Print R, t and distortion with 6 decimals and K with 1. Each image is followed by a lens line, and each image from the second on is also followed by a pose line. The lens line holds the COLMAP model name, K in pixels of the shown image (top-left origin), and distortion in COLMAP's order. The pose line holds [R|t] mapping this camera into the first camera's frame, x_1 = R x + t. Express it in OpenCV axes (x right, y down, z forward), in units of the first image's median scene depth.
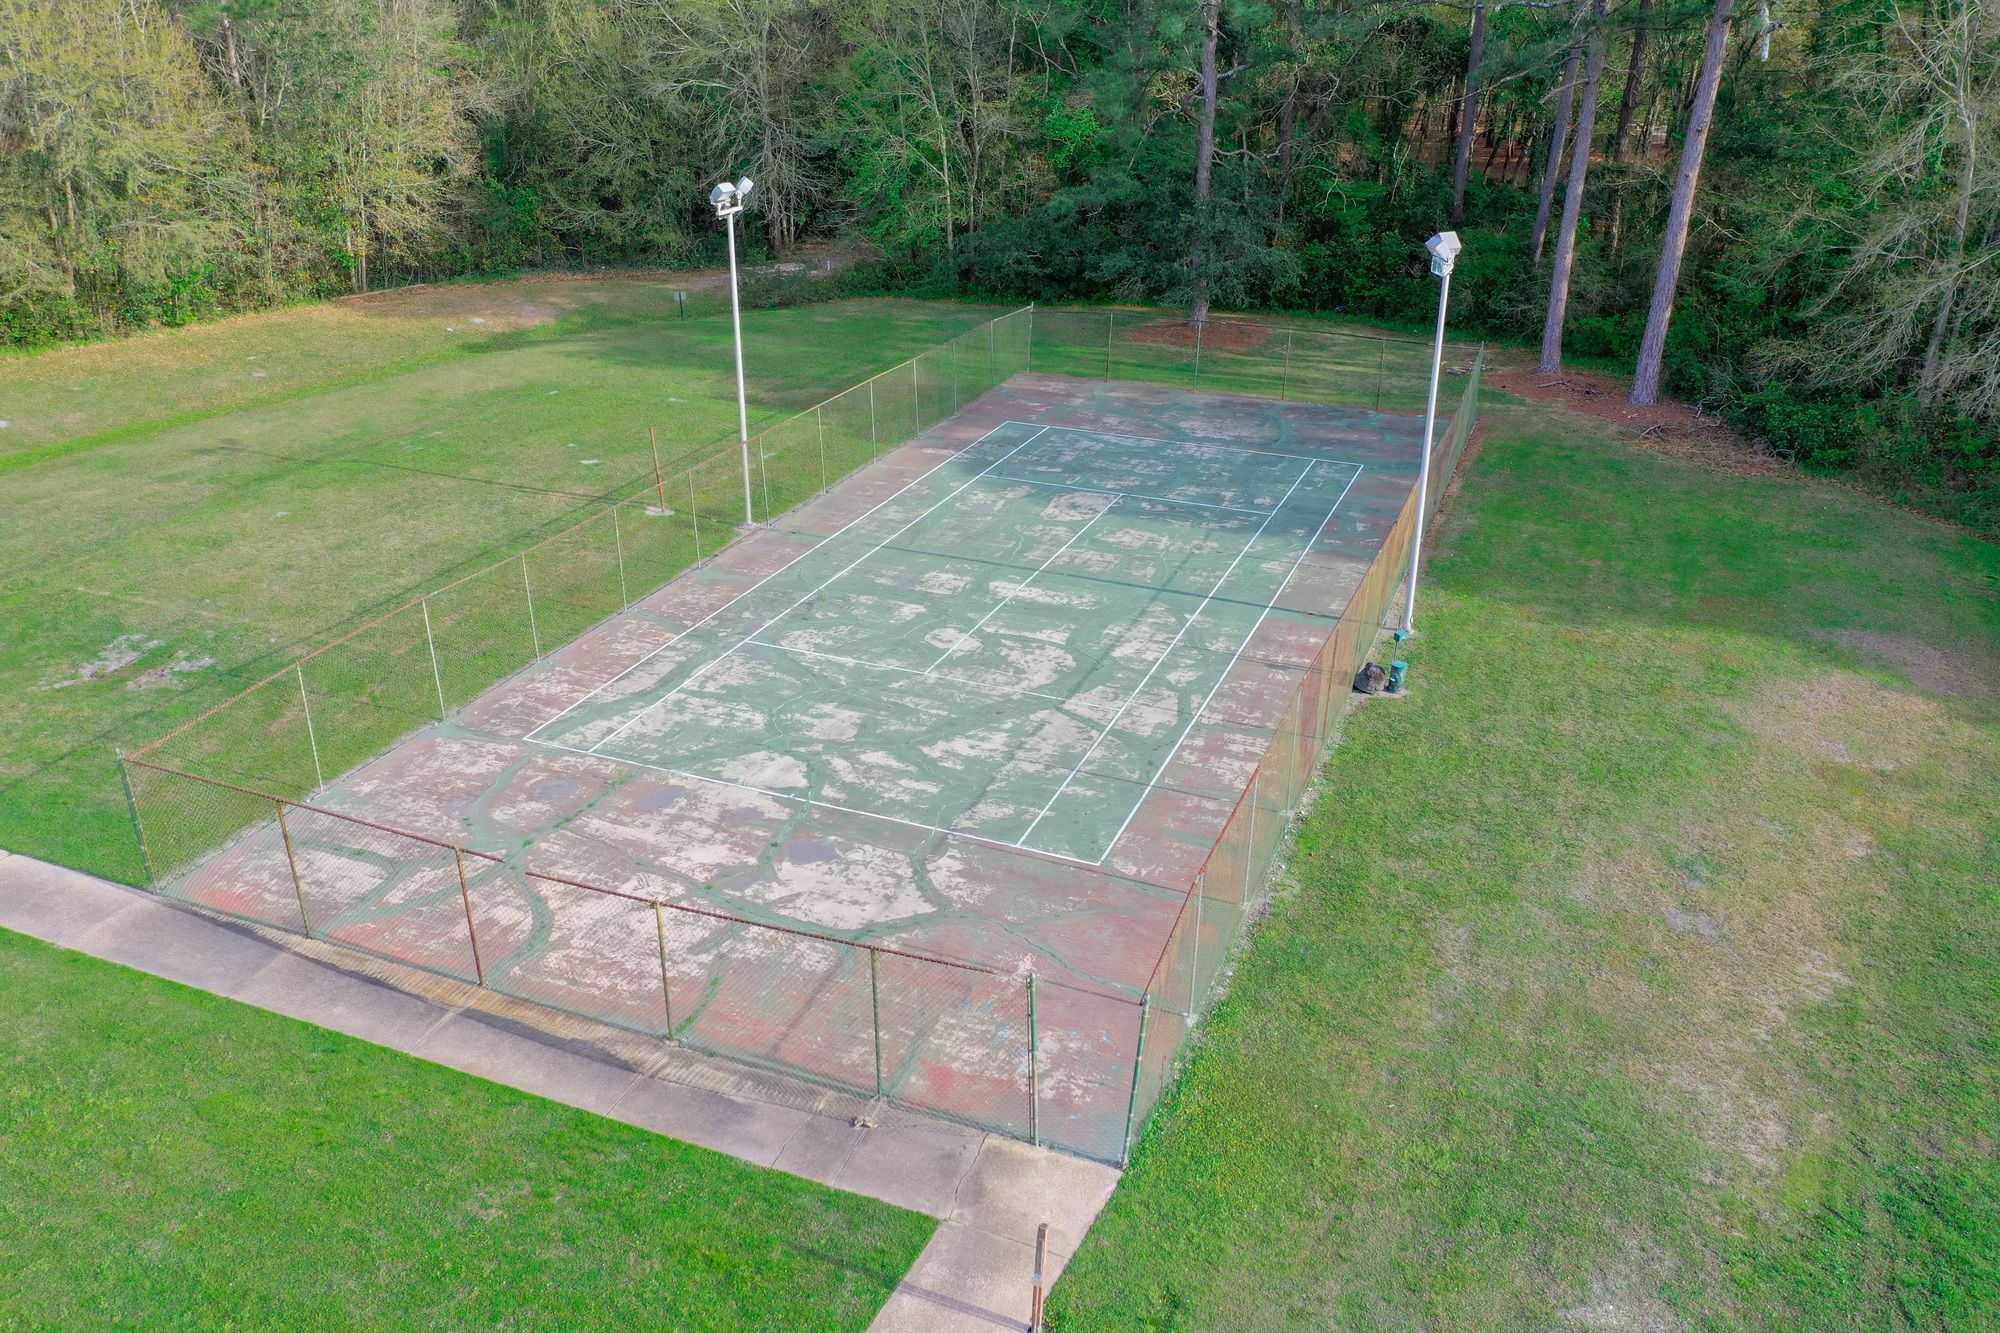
lens RADIAL K [[1565.4, 0, 999.6], [0, 1565.4, 663.3], [0, 0, 1]] dist [-0.008826, -0.000924]
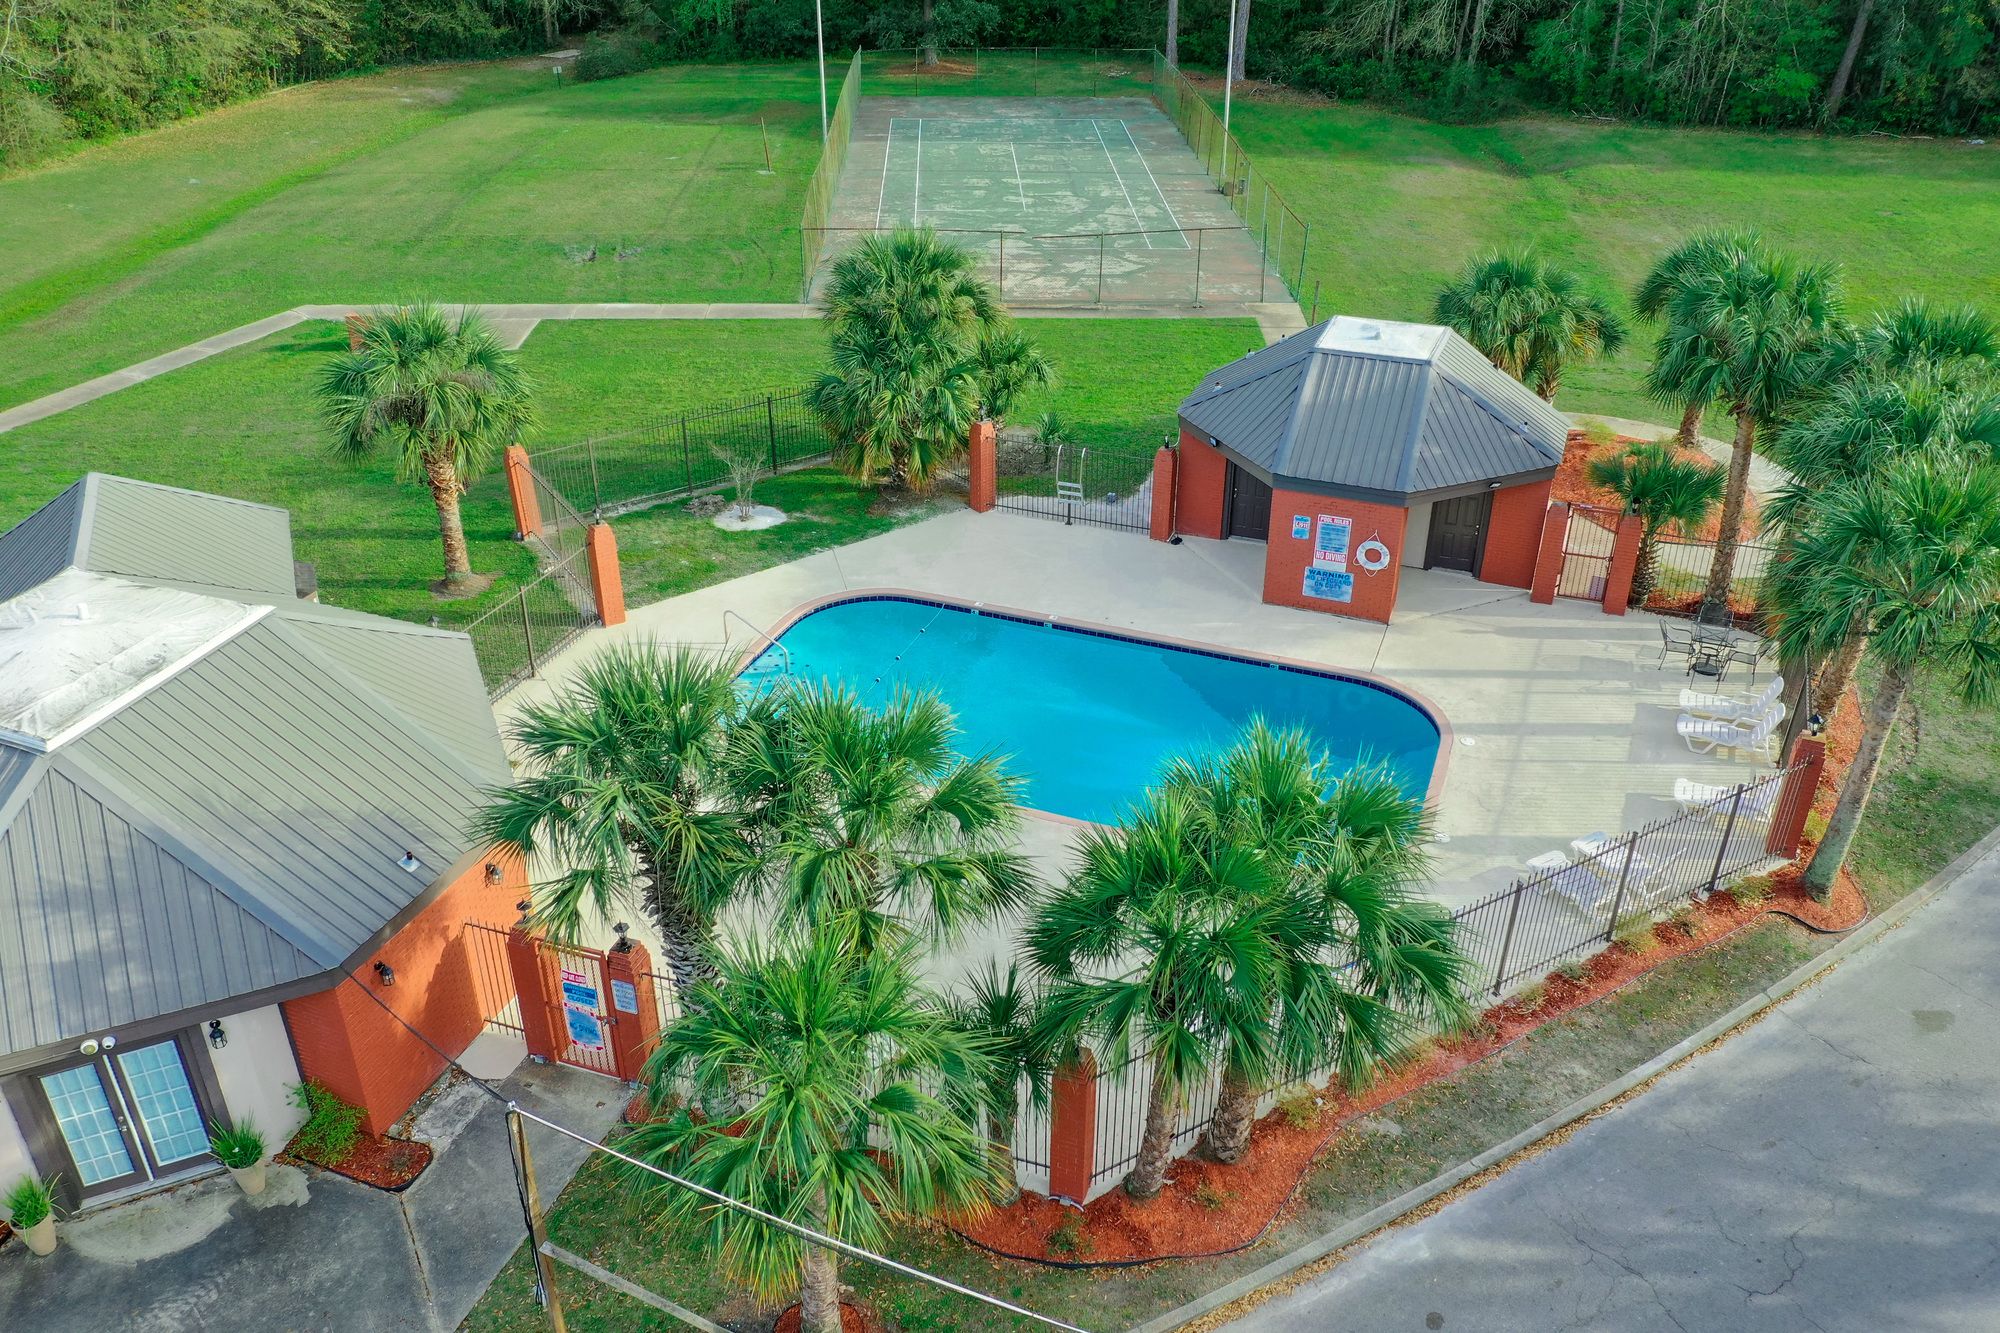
lens RADIAL K [[1565.4, 0, 1002.6], [0, 1565.4, 669.3], [0, 0, 1]] dist [-0.008826, -0.000924]
pose [[0.914099, -0.205705, 0.349440, -0.560138], [0.168720, 0.976578, 0.133527, 0.192311], [-0.368723, -0.063099, 0.927395, -0.517194]]
